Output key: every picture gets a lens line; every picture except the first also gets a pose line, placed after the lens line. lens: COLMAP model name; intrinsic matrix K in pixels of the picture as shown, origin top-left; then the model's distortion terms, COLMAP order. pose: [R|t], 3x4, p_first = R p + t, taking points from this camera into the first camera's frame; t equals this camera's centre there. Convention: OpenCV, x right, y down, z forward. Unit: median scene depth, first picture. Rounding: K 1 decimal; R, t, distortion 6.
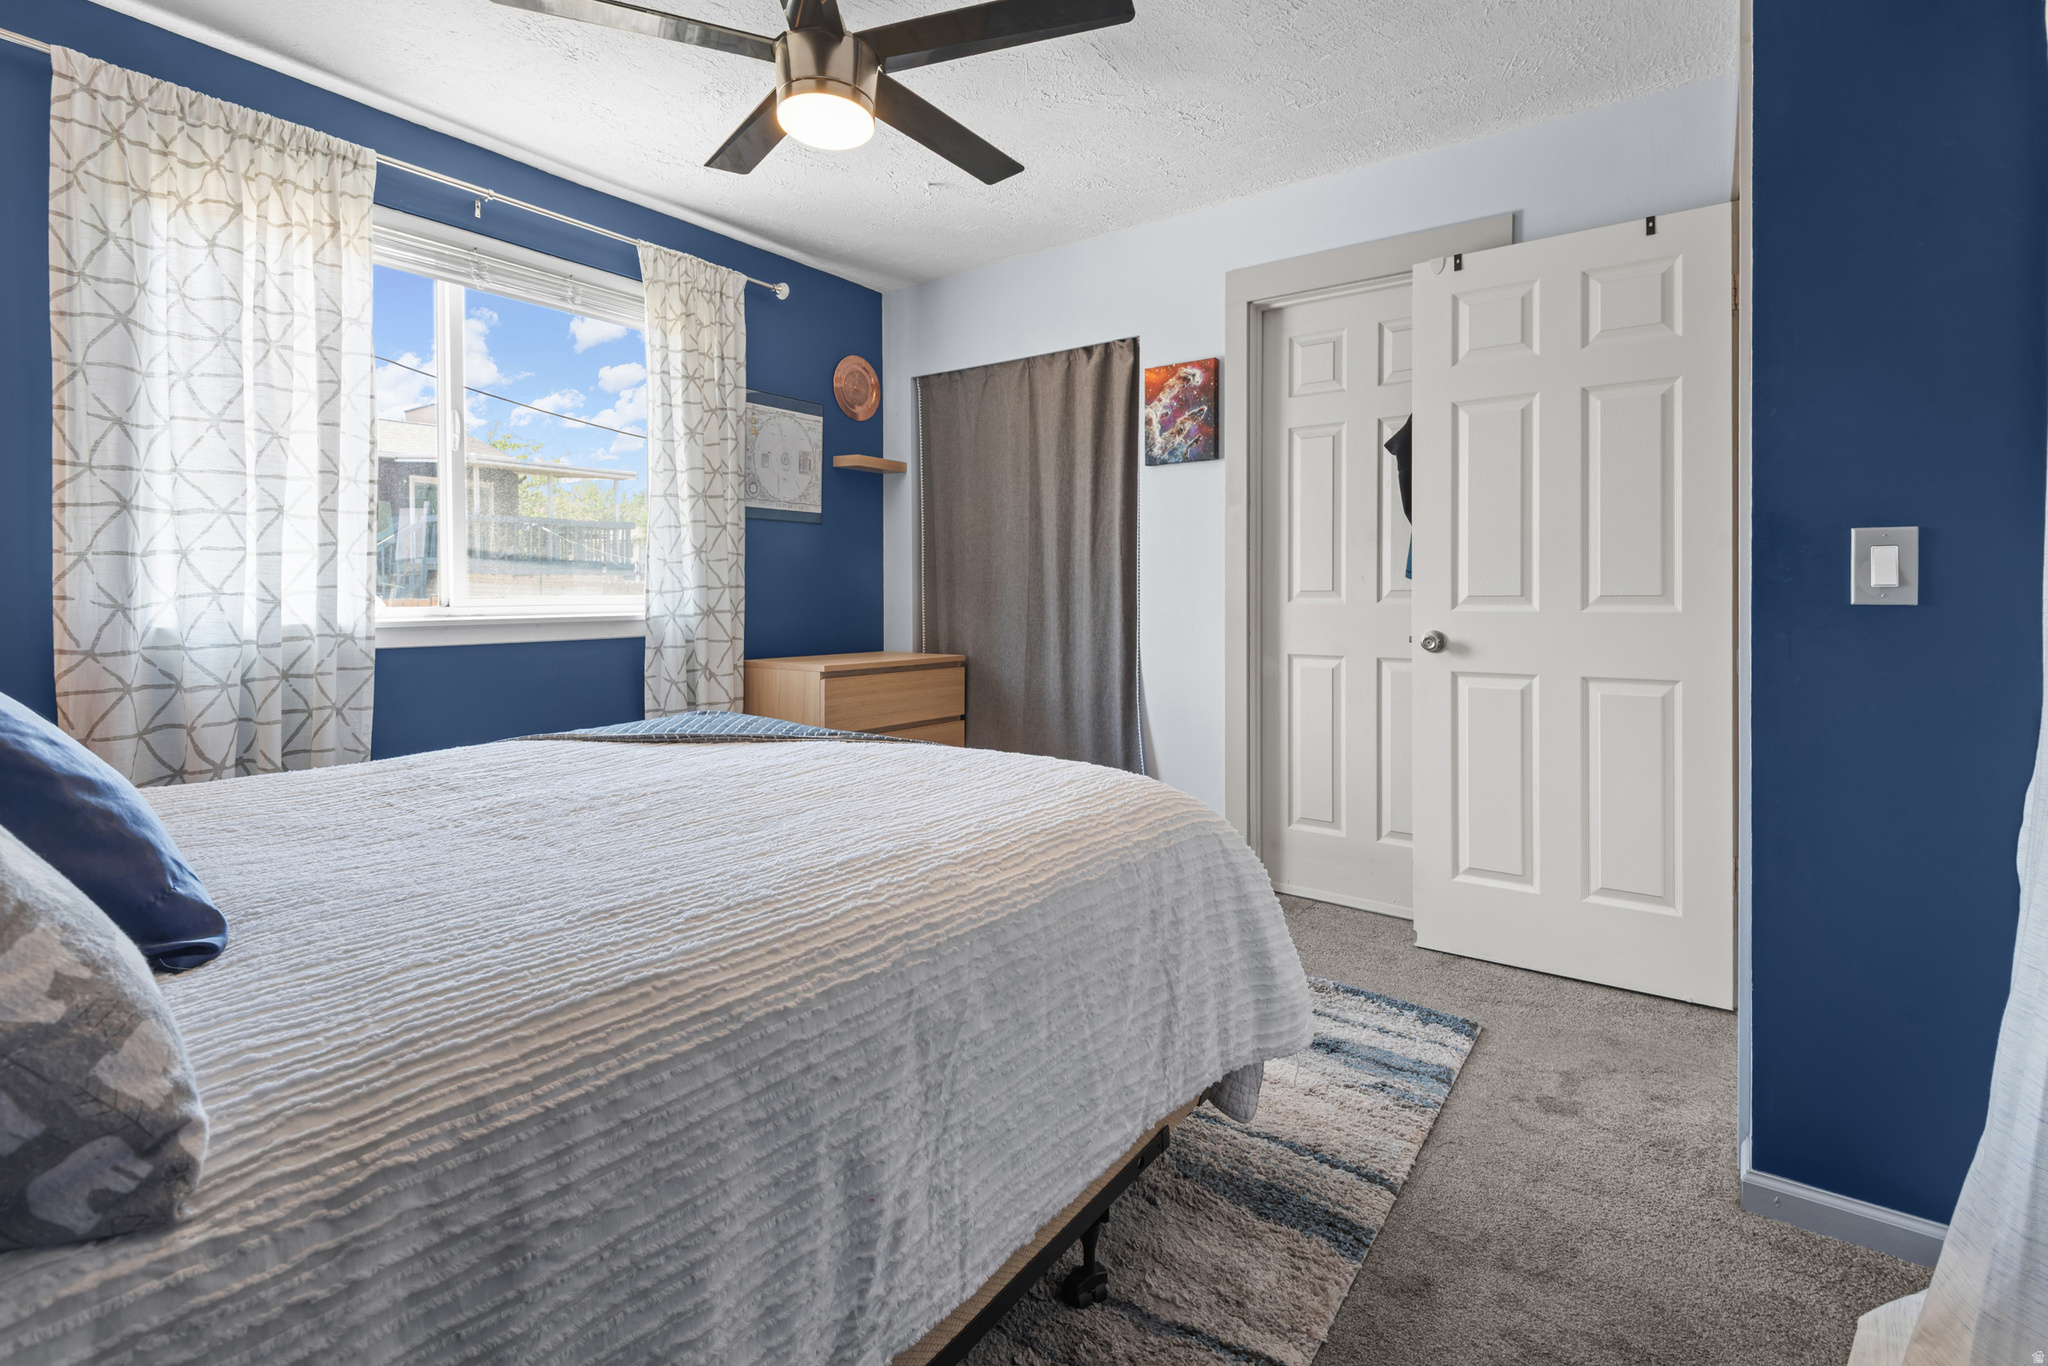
lens RADIAL K [[932.6, 0, 1026.9], [0, 932.6, 645.5], [0, 0, 1]] dist [0.036963, -0.018819]
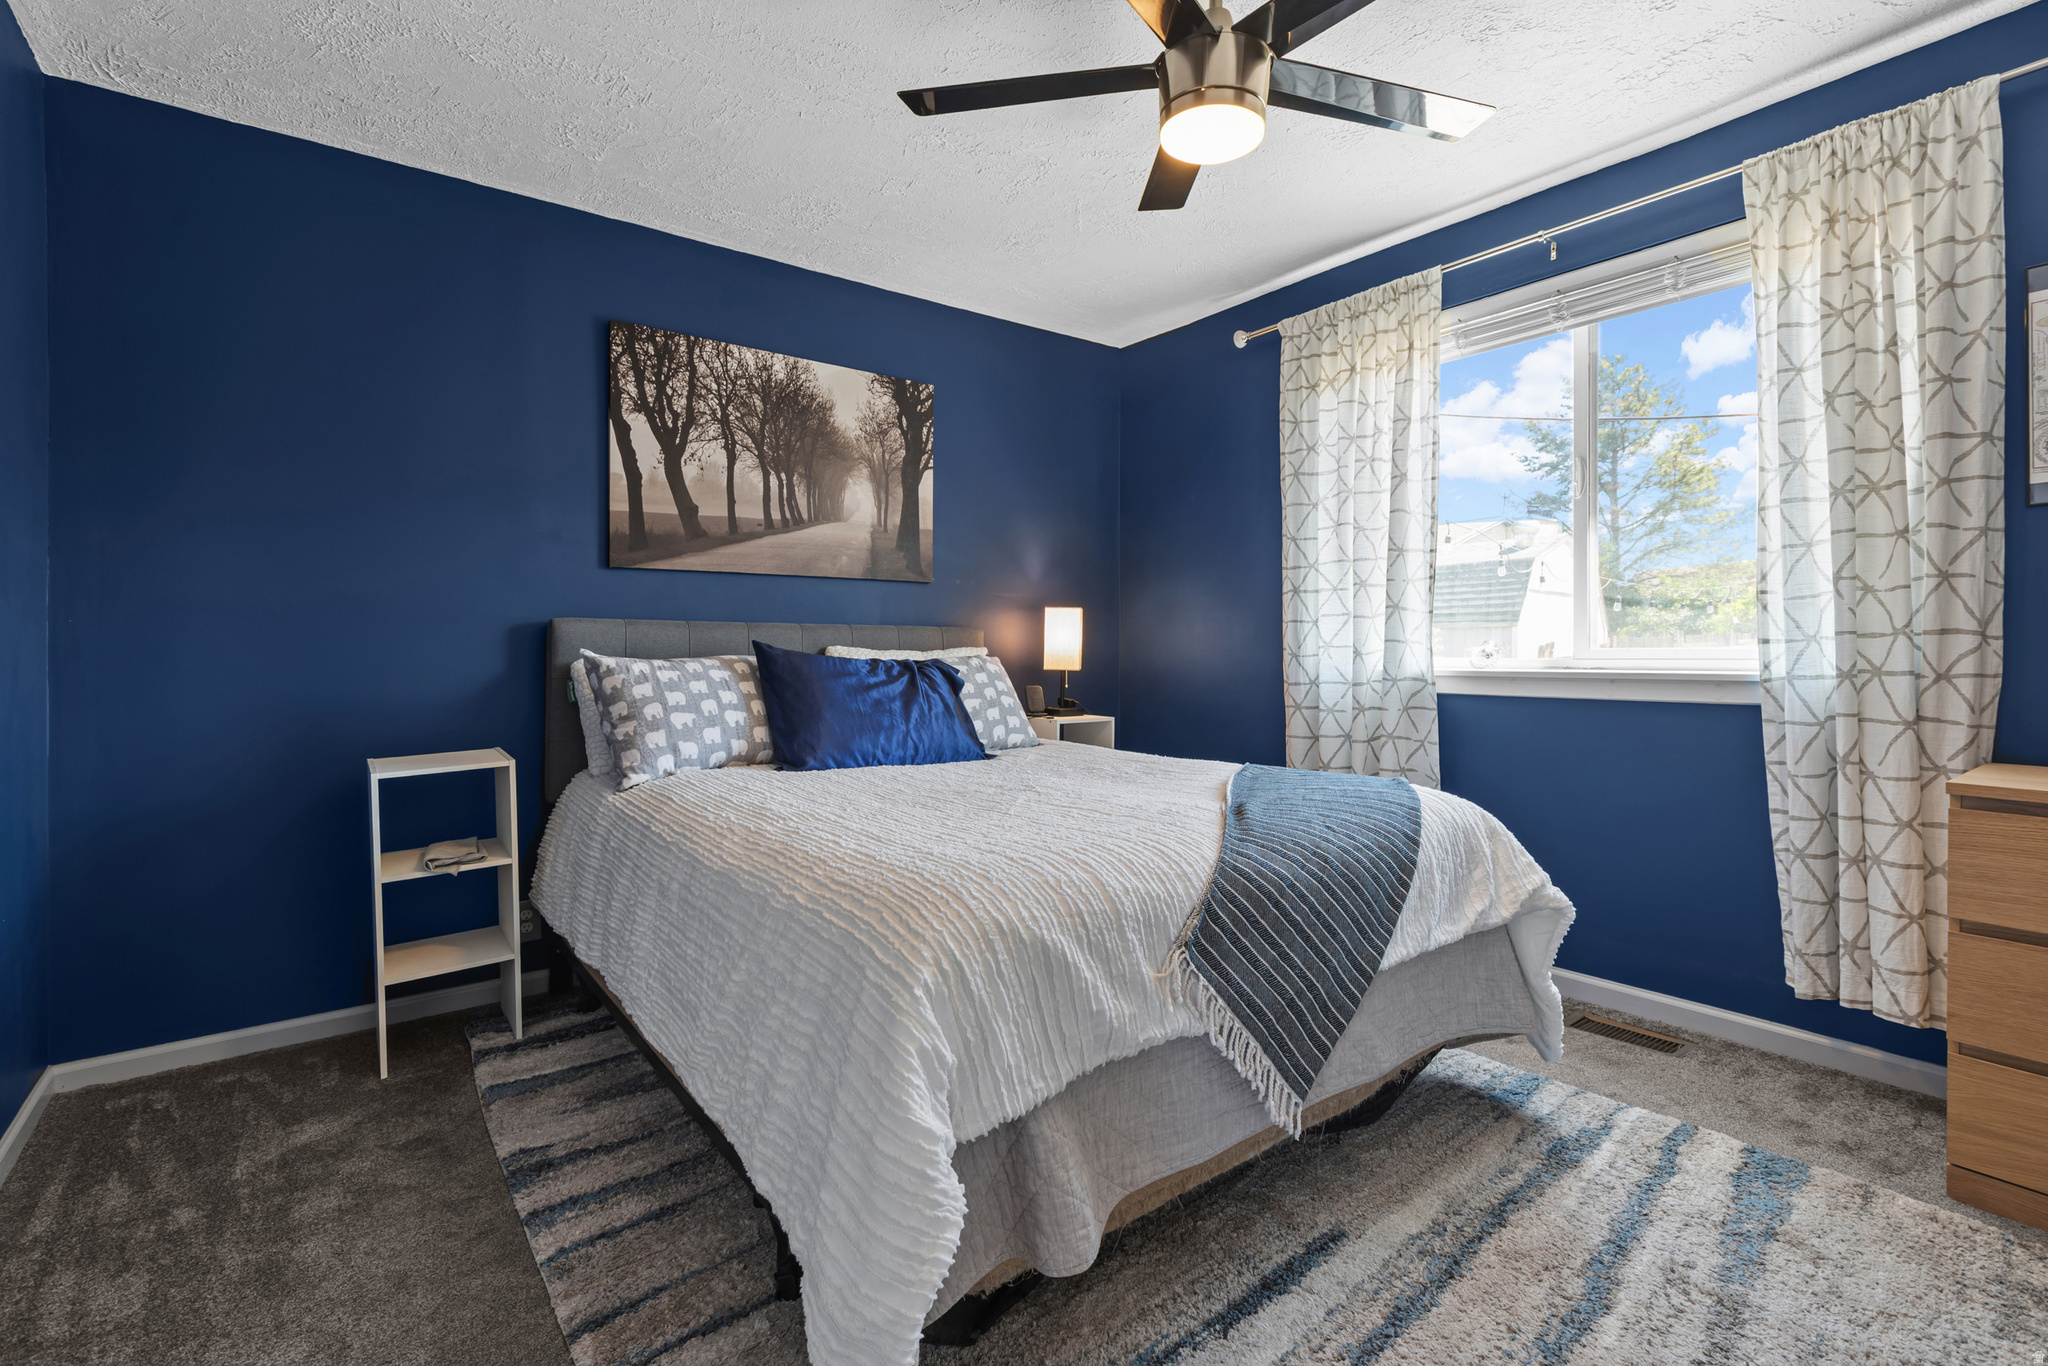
lens RADIAL K [[932.6, 0, 1026.9], [0, 932.6, 645.5], [0, 0, 1]] dist [0.036963, -0.018819]
pose [[-0.277143, 0.004892, -0.960816, 0.496657], [-0.043934, 0.998877, 0.017758, -0.048506], [0.959824, 0.047134, -0.276617, 0.753234]]
